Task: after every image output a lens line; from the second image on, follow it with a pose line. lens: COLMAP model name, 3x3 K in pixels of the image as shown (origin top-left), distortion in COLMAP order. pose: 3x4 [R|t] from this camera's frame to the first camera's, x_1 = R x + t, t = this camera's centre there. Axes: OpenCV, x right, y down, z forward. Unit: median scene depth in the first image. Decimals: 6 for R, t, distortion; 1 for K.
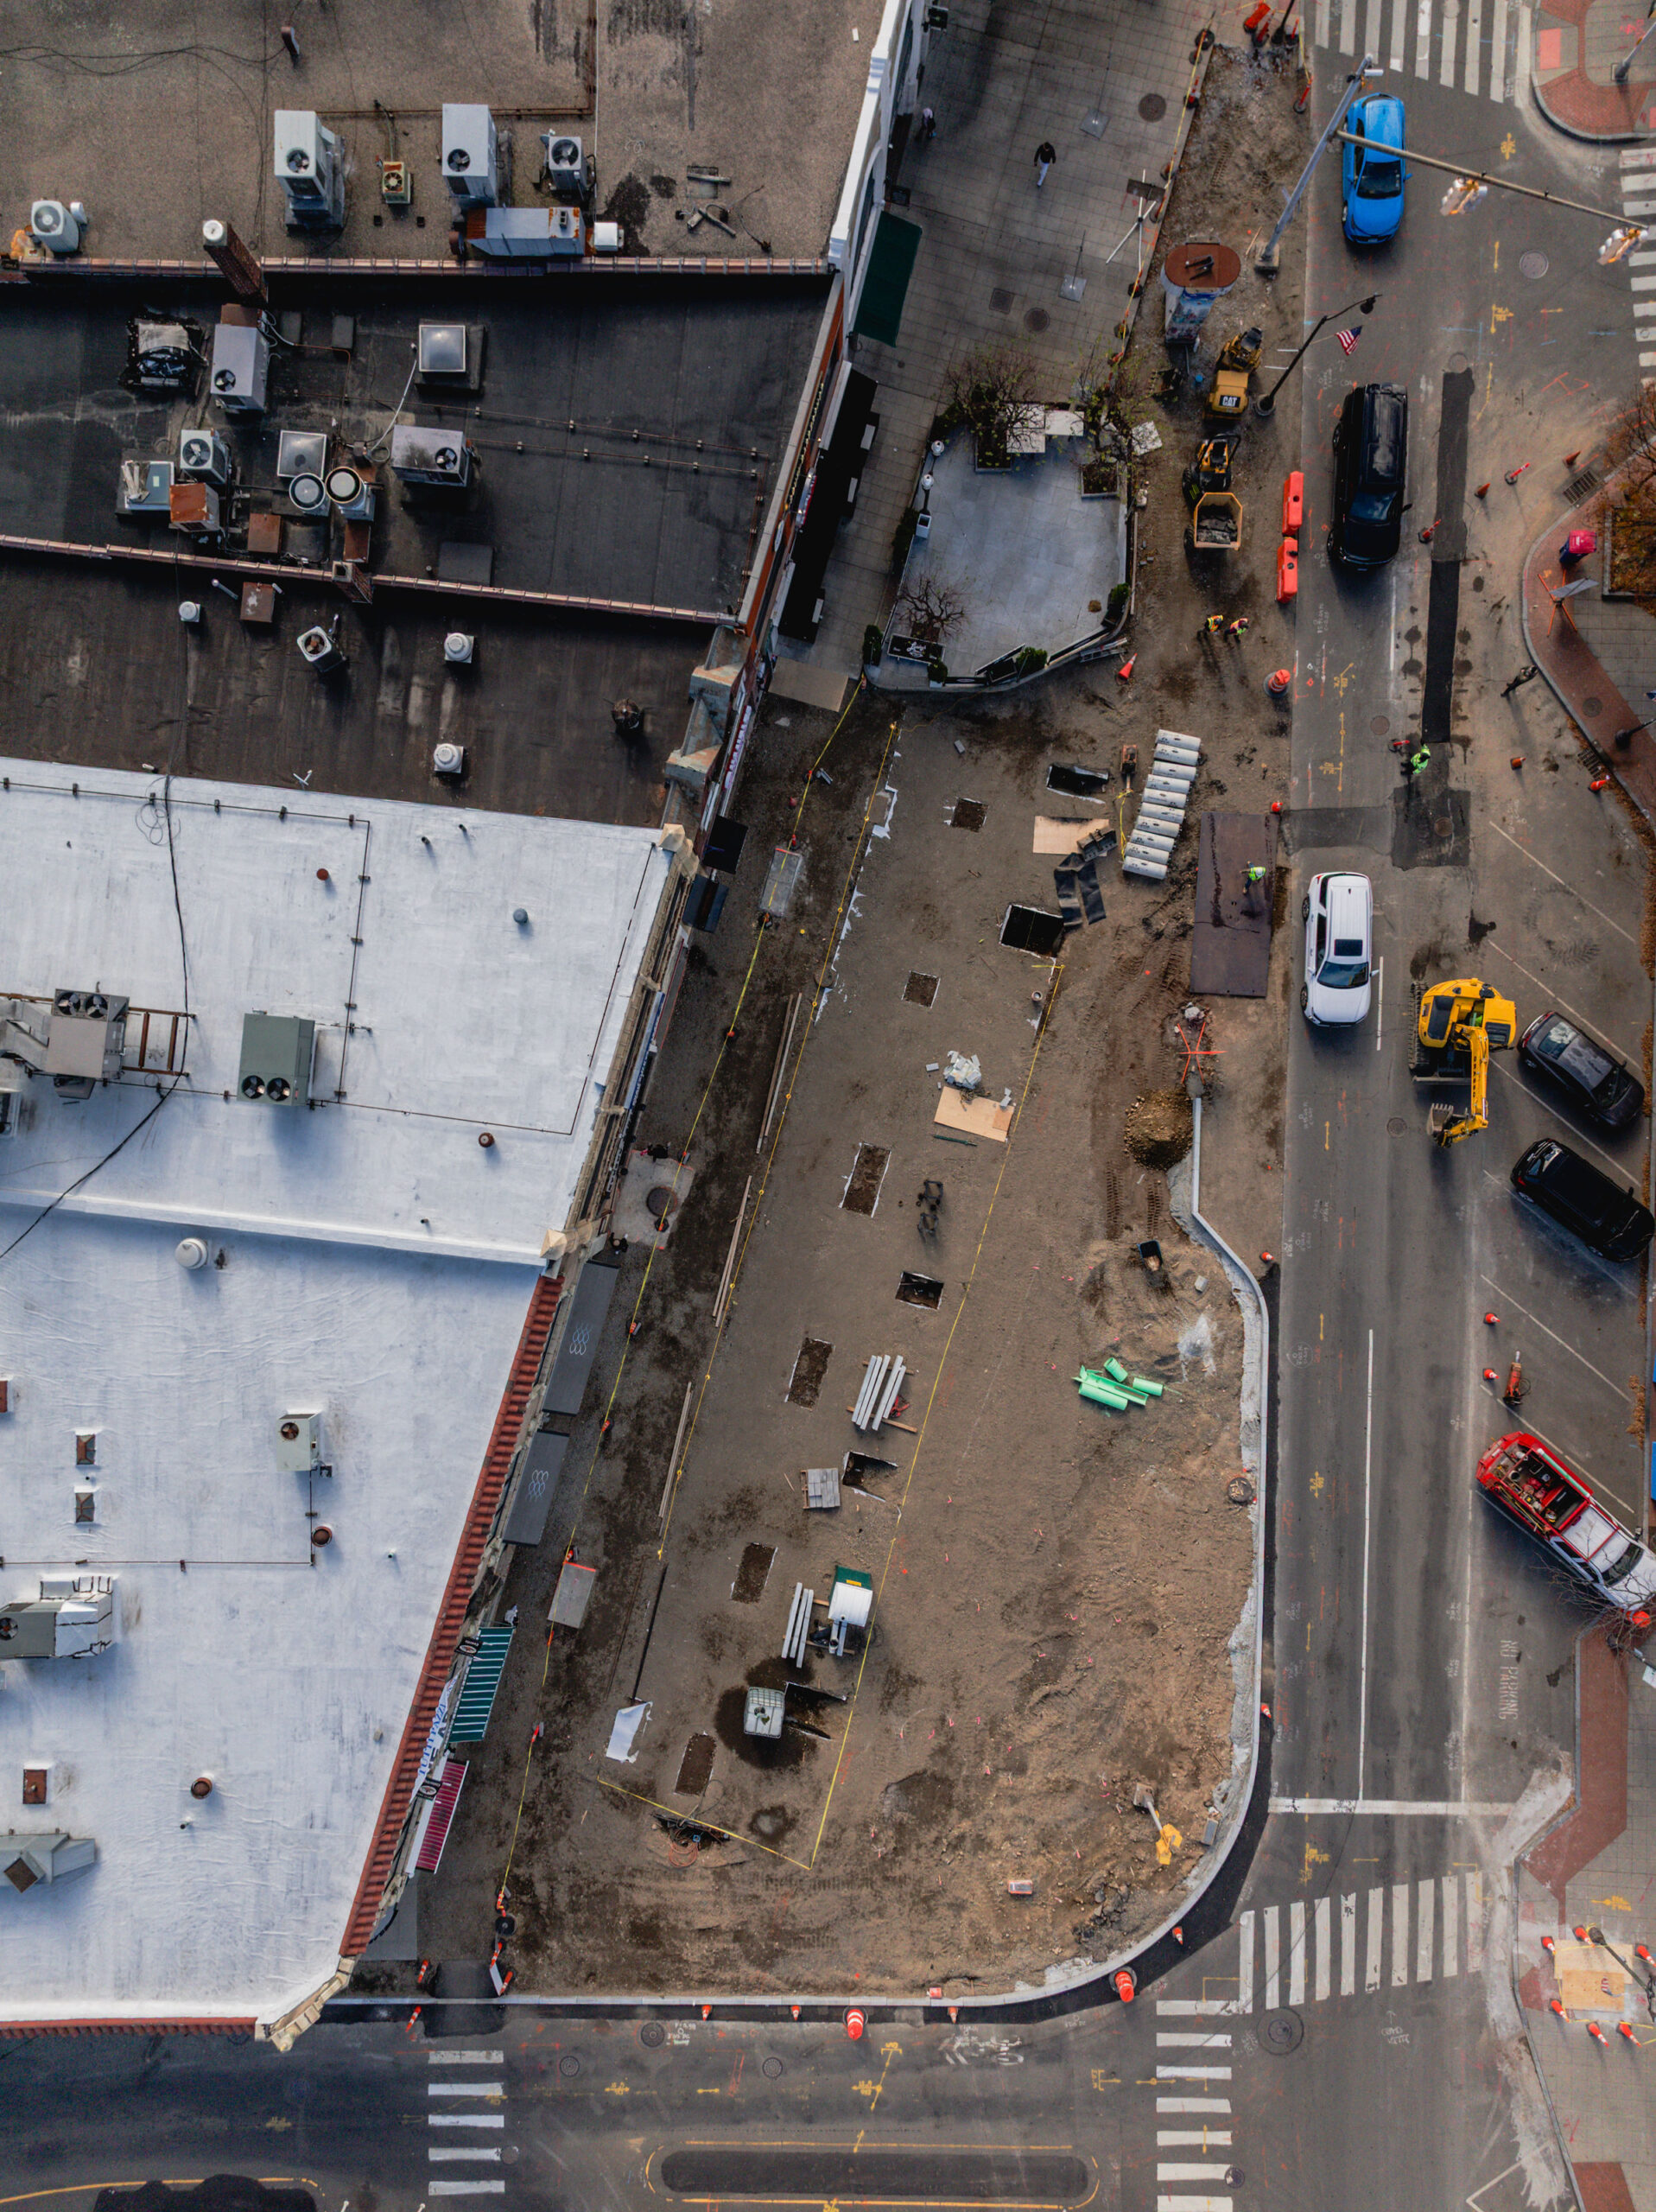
lens RADIAL K [[1522.9, 0, 820.5], [0, 1522.9, 1104.1], [0, 0, 1]] dist [0.036312, -0.004385]
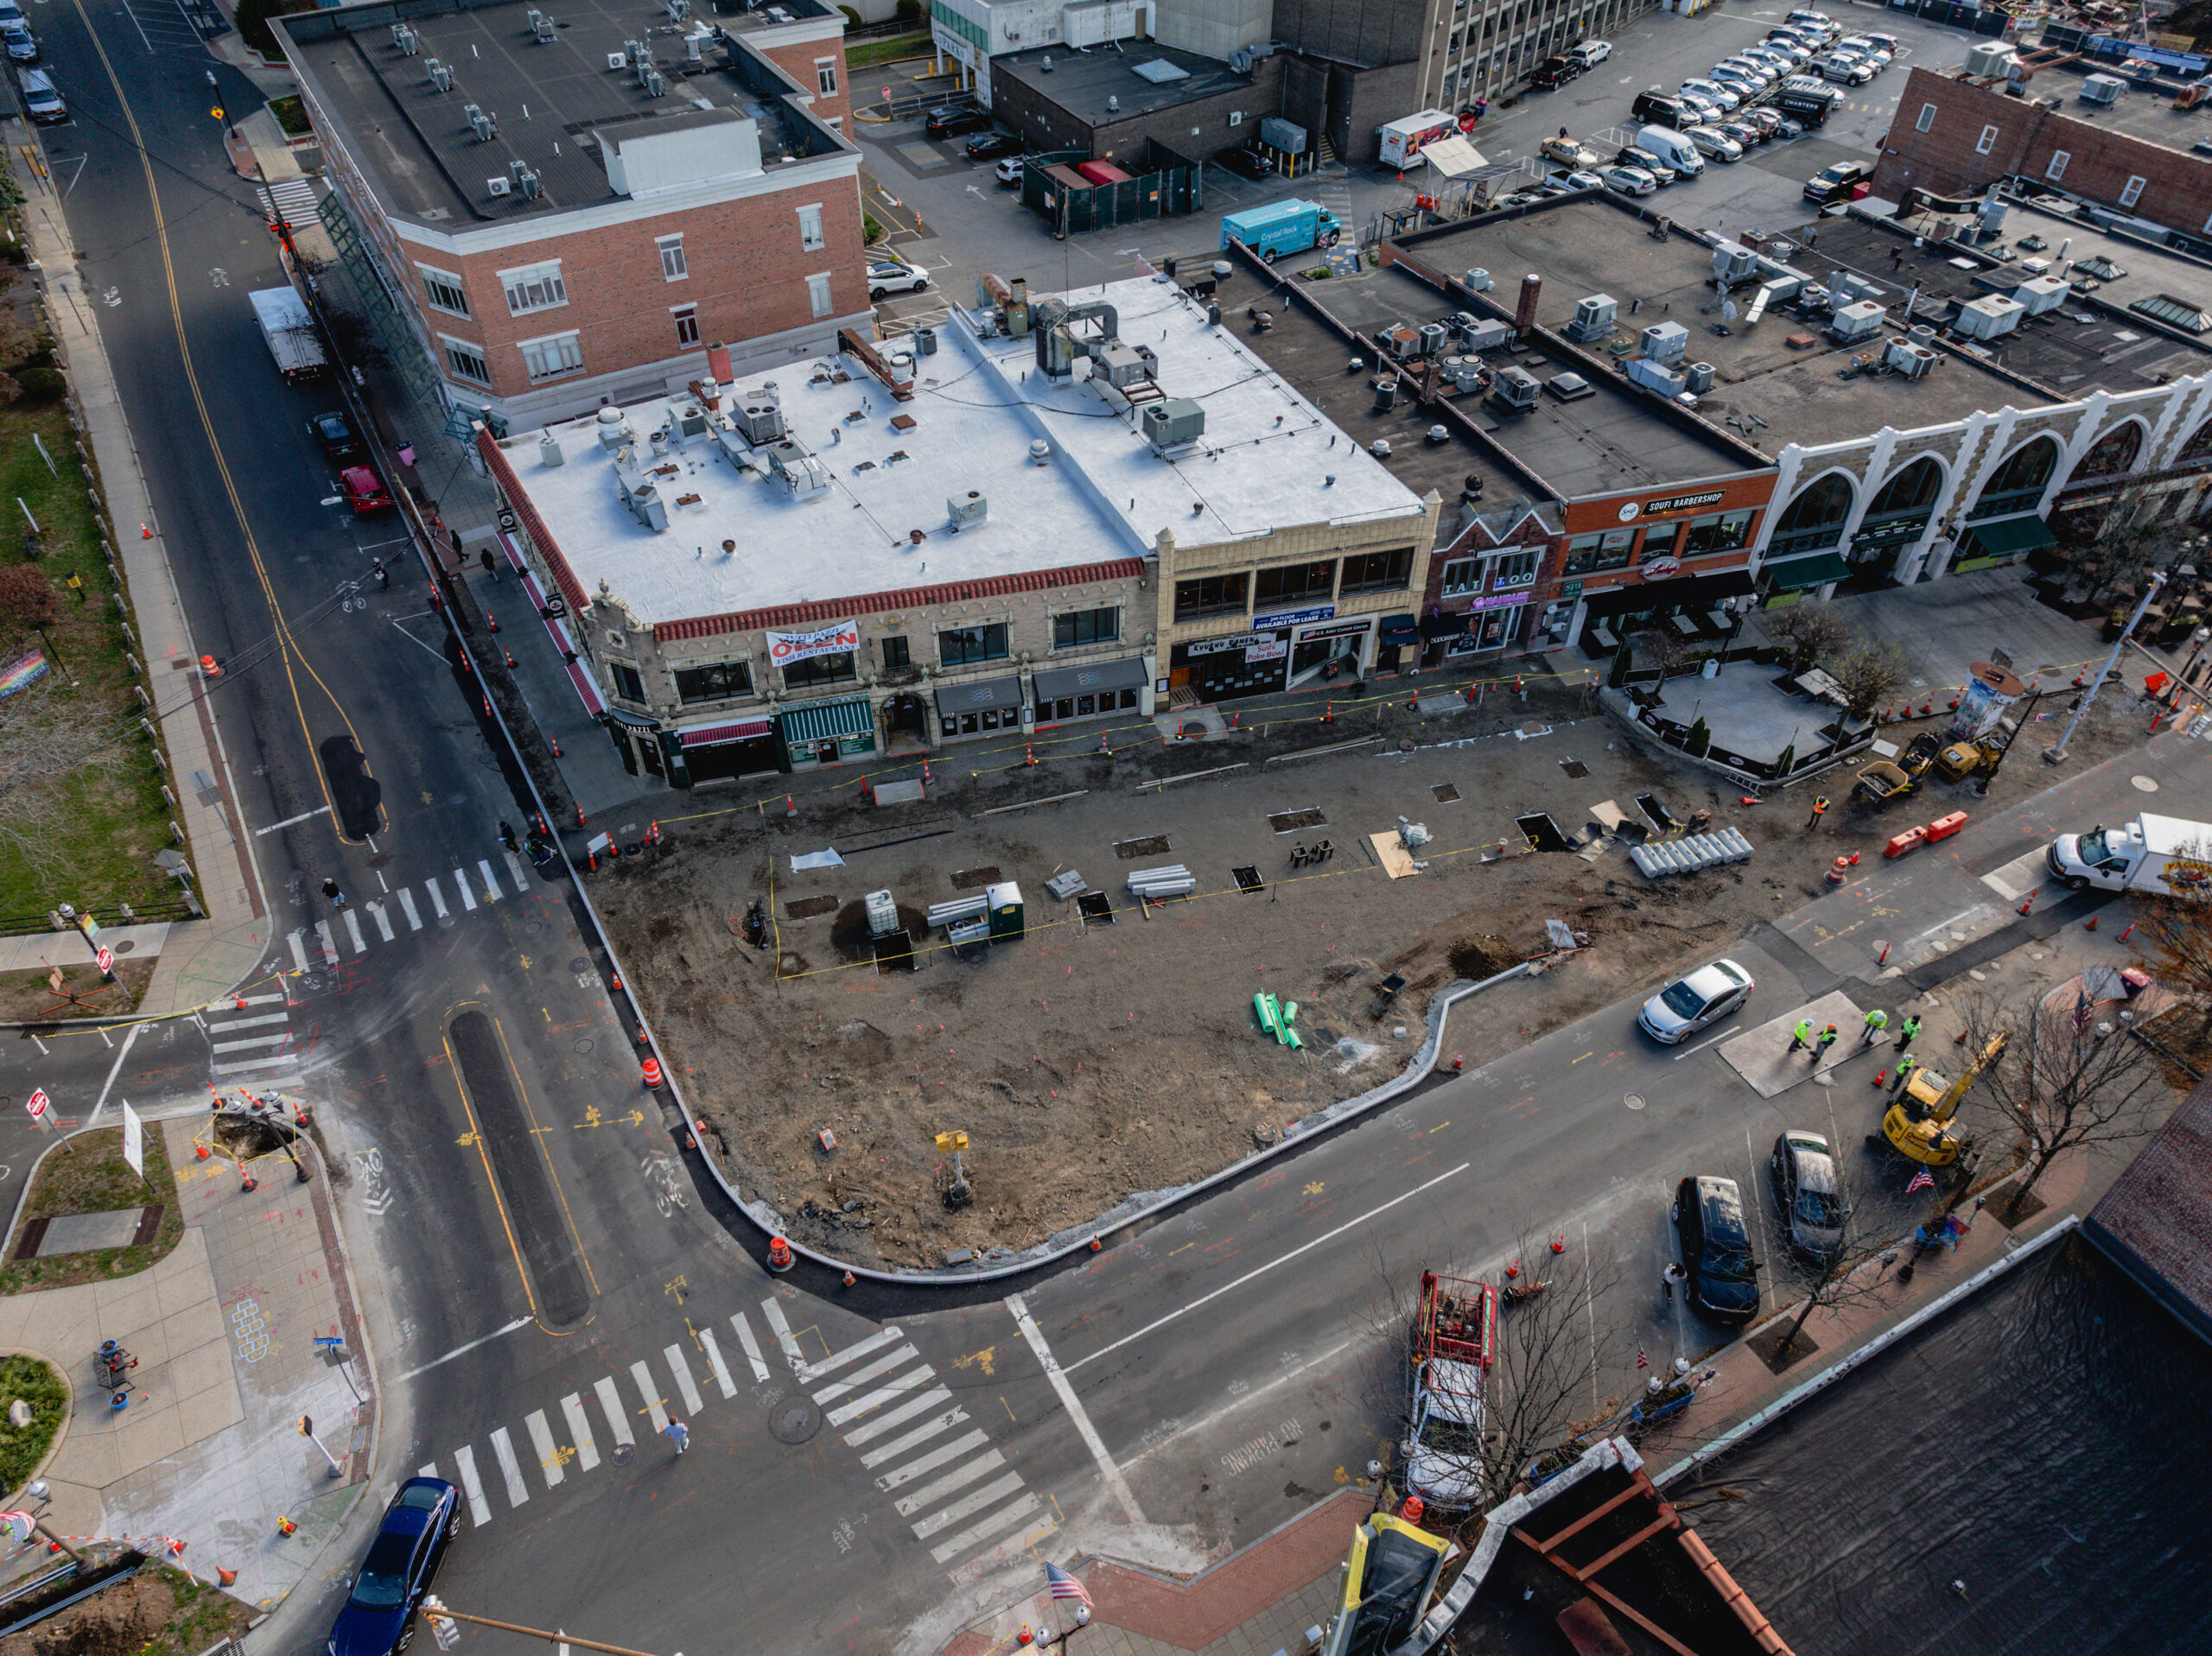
lens RADIAL K [[1522.9, 0, 1106.6], [0, 1522.9, 818.2], [0, 0, 1]] dist [0.036312, -0.004385]
pose [[0.505279, 0.607426, -0.612966, 0.721494], [-0.862934, 0.350502, -0.363998, 0.644595], [-0.006256, 0.712869, 0.701269, 0.125160]]
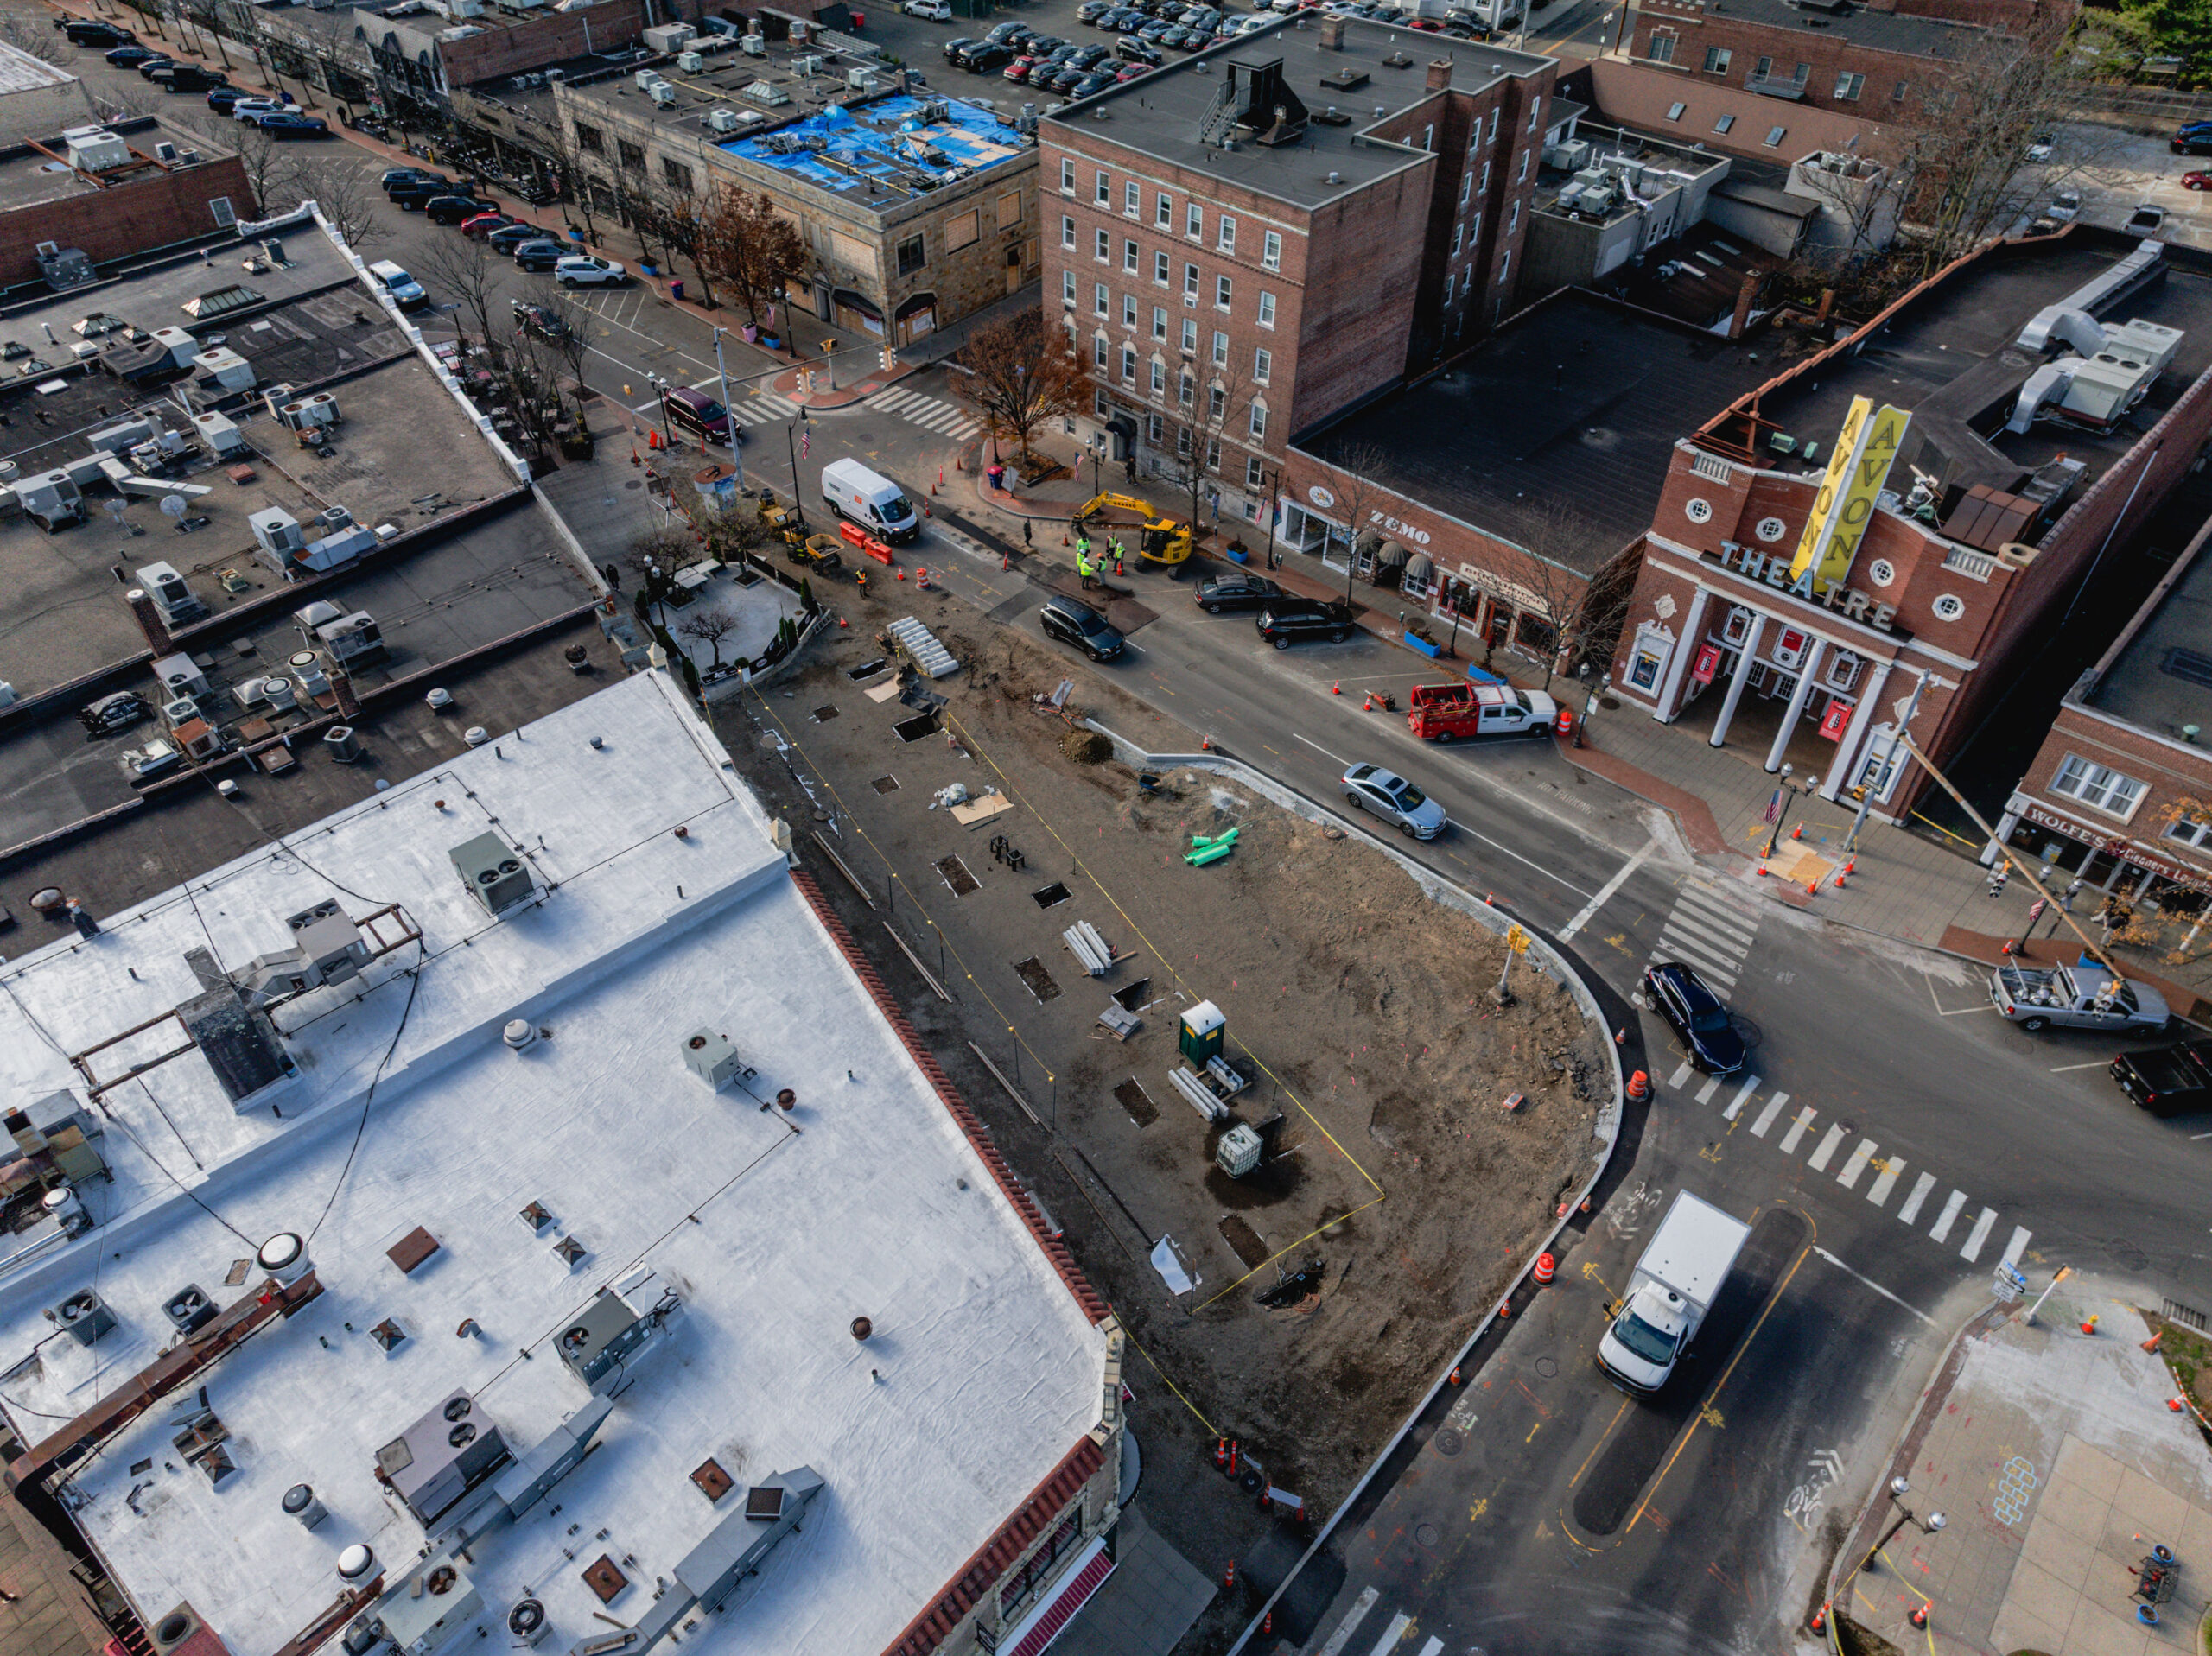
lens RADIAL K [[1522.9, 0, 1115.9], [0, 1522.9, 835.2], [0, 0, 1]] dist [0.036312, -0.004385]
pose [[0.662360, -0.495658, 0.561785, -0.565941], [0.748922, 0.457938, -0.478966, 0.728277], [-0.019859, 0.737981, 0.674529, 0.142947]]
